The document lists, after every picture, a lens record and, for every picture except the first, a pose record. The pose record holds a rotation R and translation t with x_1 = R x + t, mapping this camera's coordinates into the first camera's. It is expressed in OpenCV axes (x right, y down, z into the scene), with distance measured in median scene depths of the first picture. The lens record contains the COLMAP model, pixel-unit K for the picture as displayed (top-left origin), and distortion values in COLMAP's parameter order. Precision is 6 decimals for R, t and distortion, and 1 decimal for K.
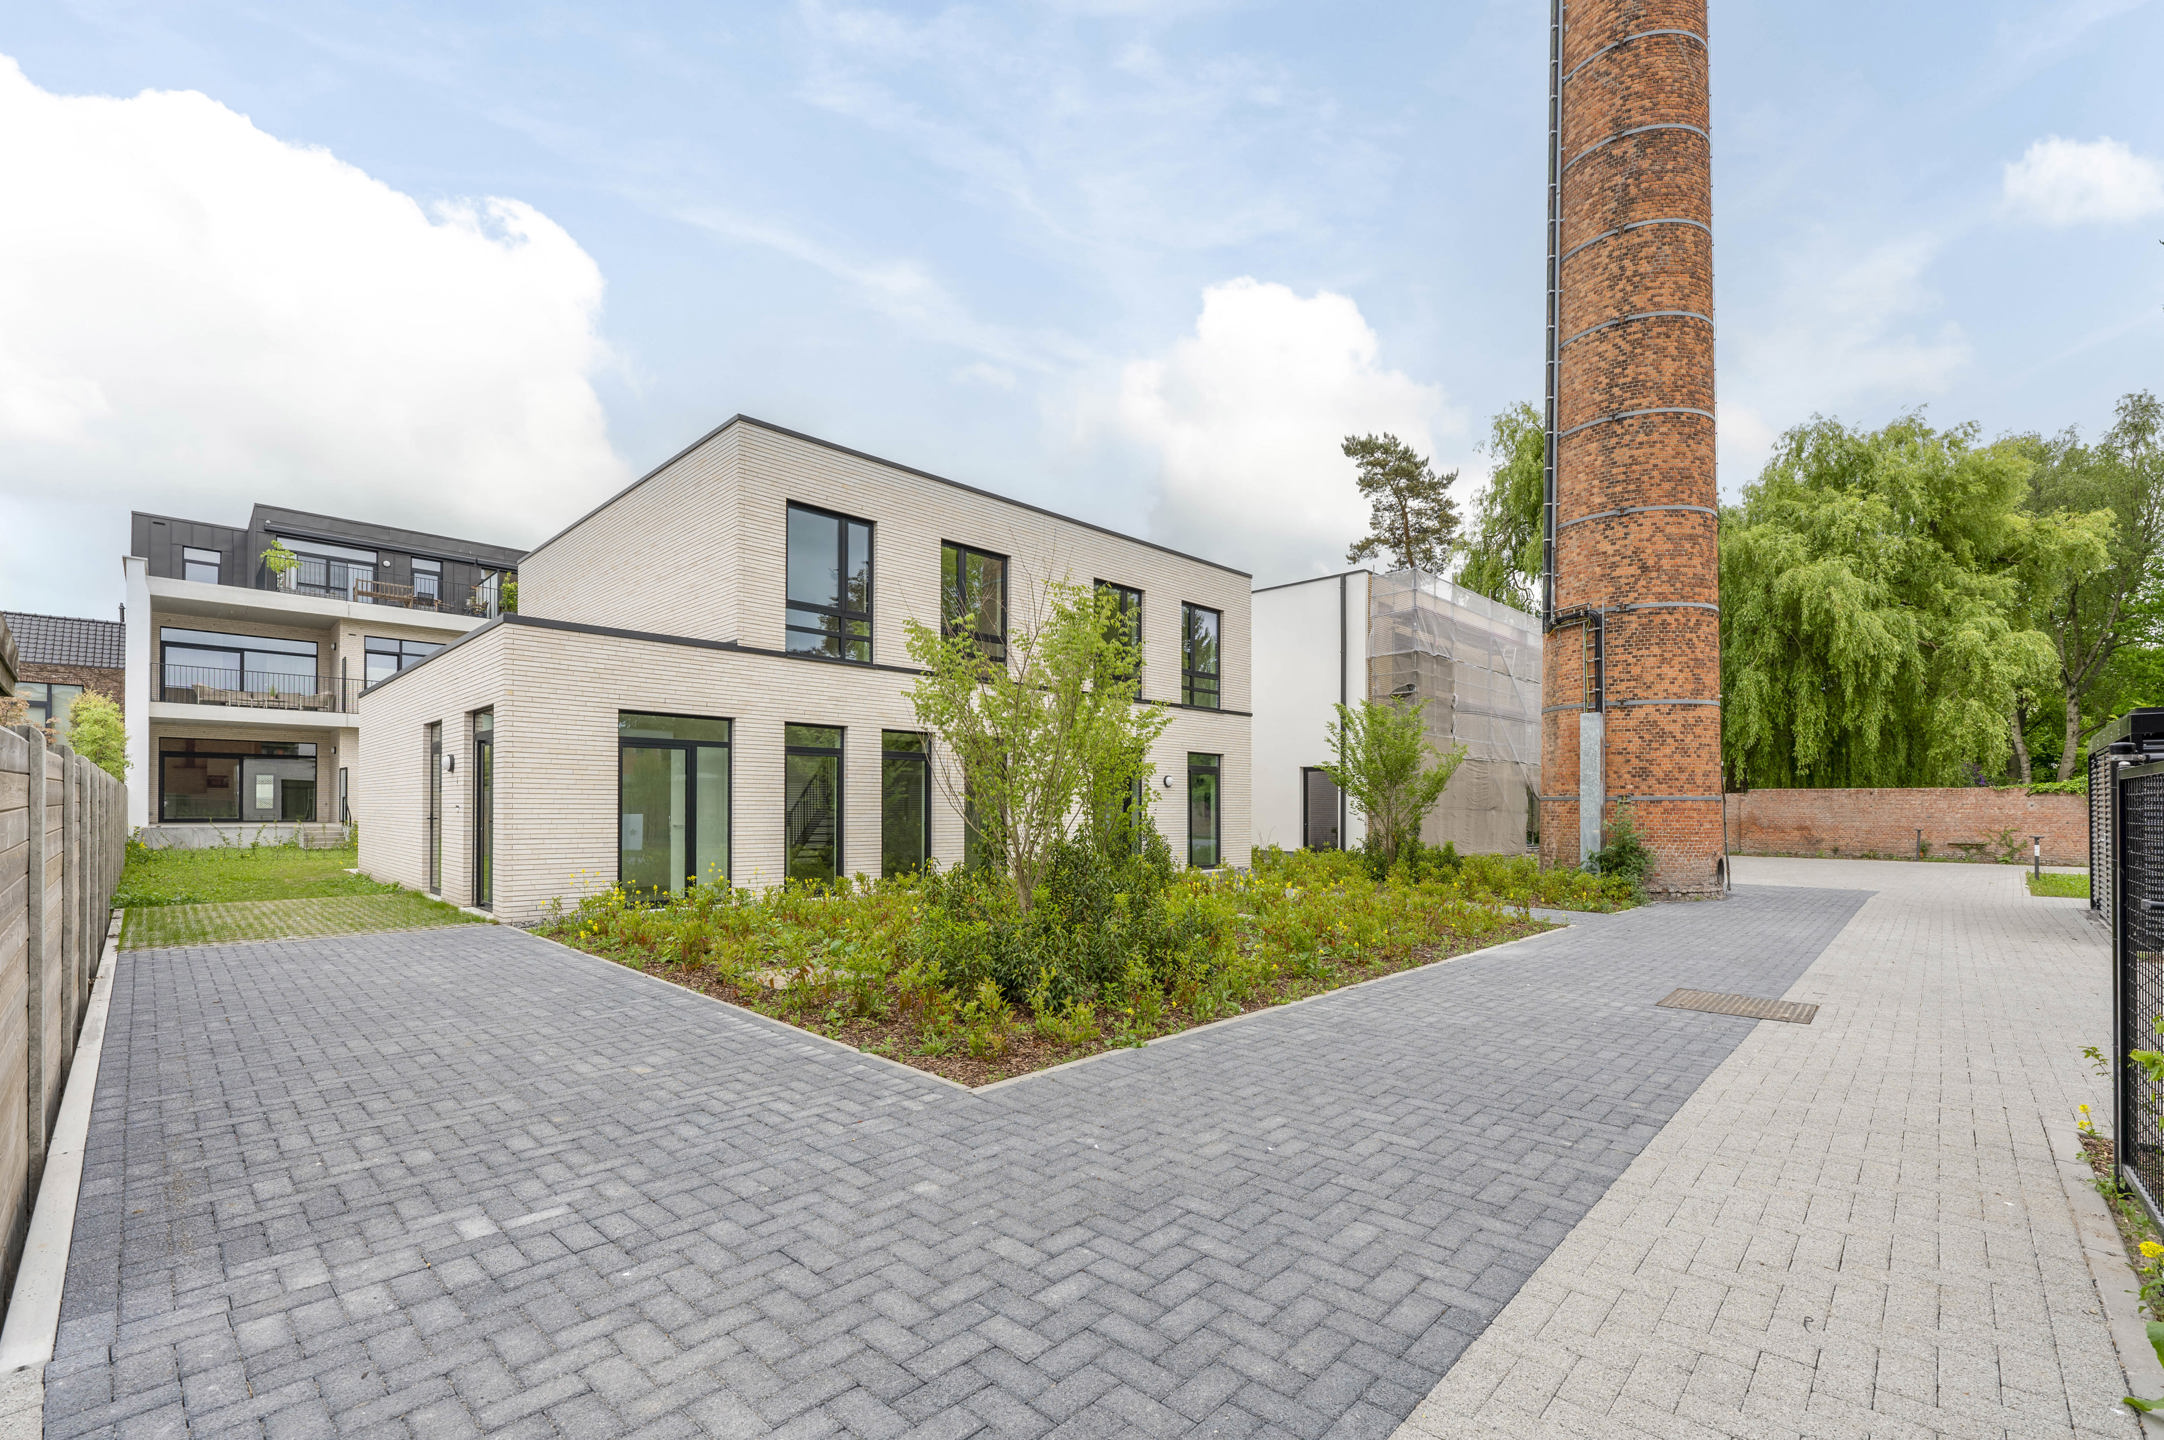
lens RADIAL K [[891.6, 0, 1080.4], [0, 891.6, 796.4], [0, 0, 1]] dist [-0.004576, -0.000676]
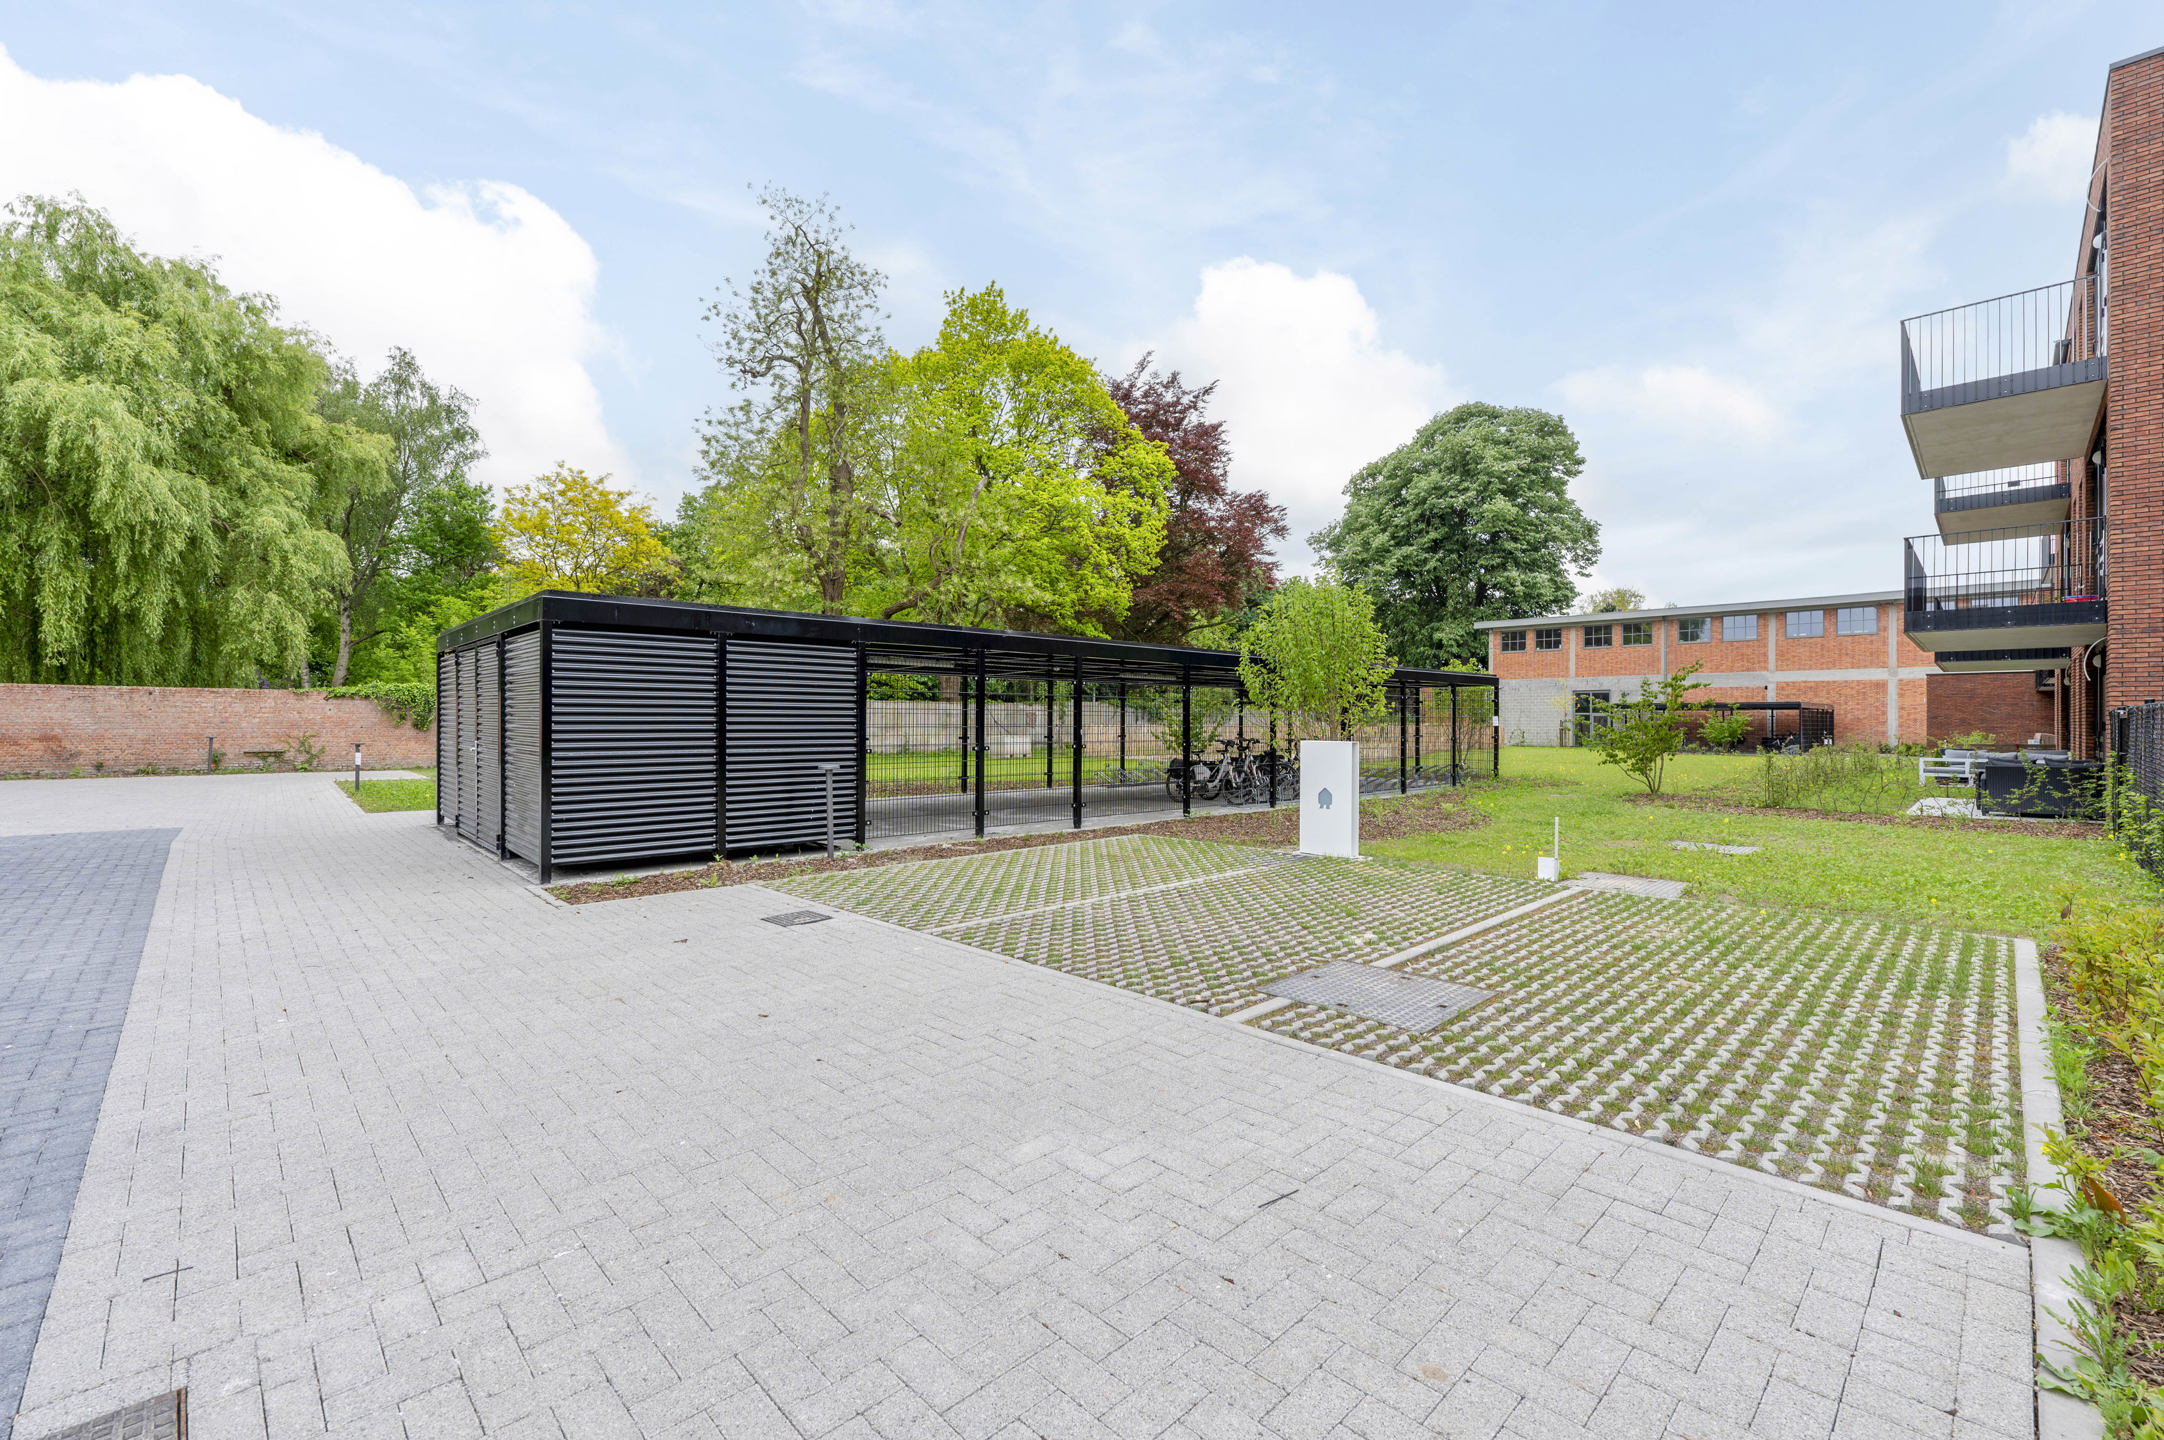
lens RADIAL K [[900.7, 0, 1082.0], [0, 900.7, 720.0], [0, 0, 1]] dist [-0.002016, -0.000486]
pose [[0.030351, -0.004219, 0.999530, 0.100088], [-0.016740, 0.999849, 0.004729, 0.002697], [-0.999399, -0.016876, 0.030276, 0.127777]]
